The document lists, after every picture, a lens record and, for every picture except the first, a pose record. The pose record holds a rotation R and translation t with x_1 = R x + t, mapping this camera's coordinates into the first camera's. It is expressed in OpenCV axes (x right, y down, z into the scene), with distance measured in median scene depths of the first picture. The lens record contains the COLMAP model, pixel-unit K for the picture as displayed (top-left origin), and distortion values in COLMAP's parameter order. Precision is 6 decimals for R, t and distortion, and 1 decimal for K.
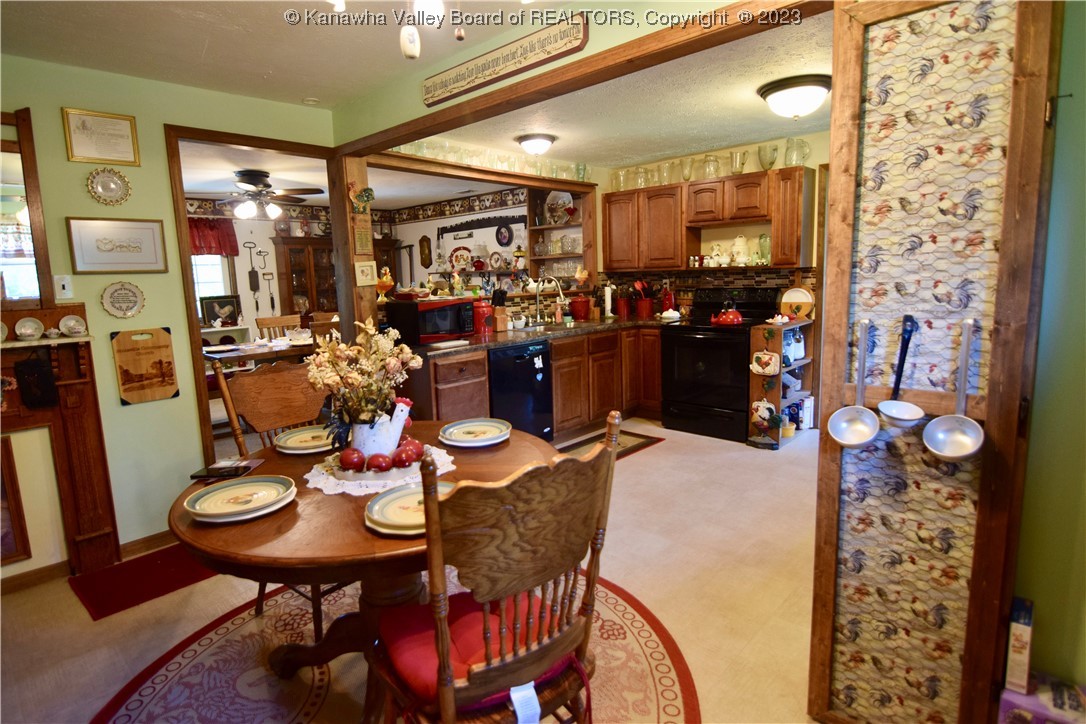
lens RADIAL K [[571.9, 0, 543.0], [0, 571.9, 362.0], [0, 0, 1]] dist [-0.003377, -0.001061]
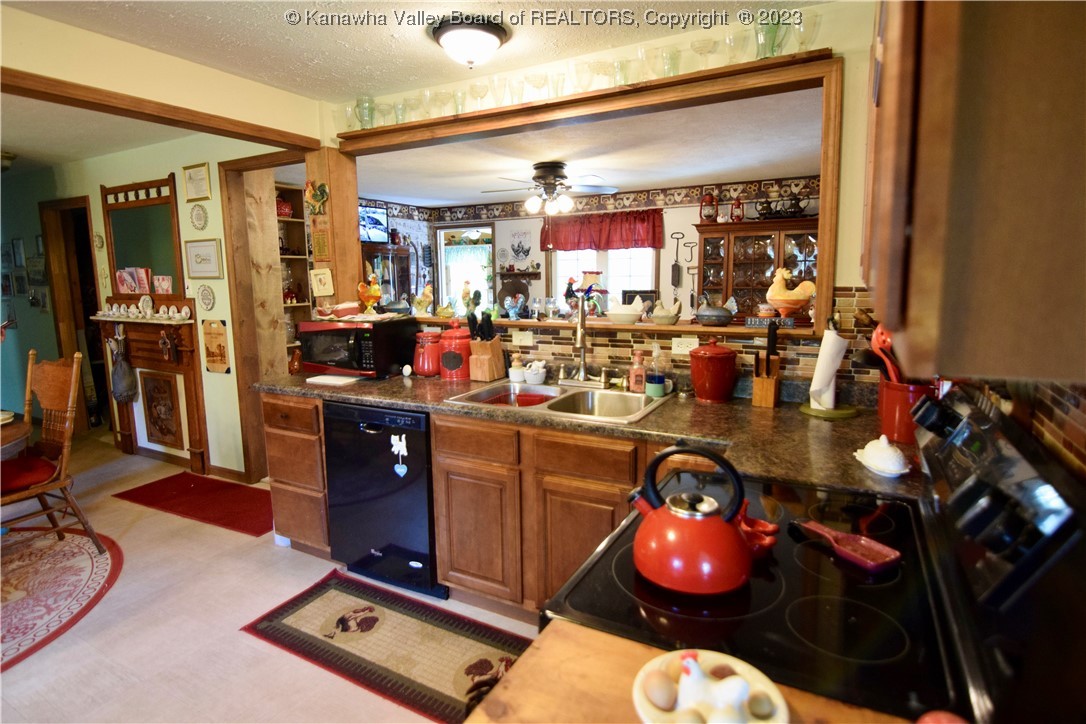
lens RADIAL K [[571.9, 0, 543.0], [0, 571.9, 362.0], [0, 0, 1]] dist [-0.003377, -0.001061]
pose [[0.240996, 0.175416, -0.954542, 0.336118], [-0.140611, 0.979464, 0.144496, -0.110526], [0.960286, 0.099396, 0.260713, 0.583739]]
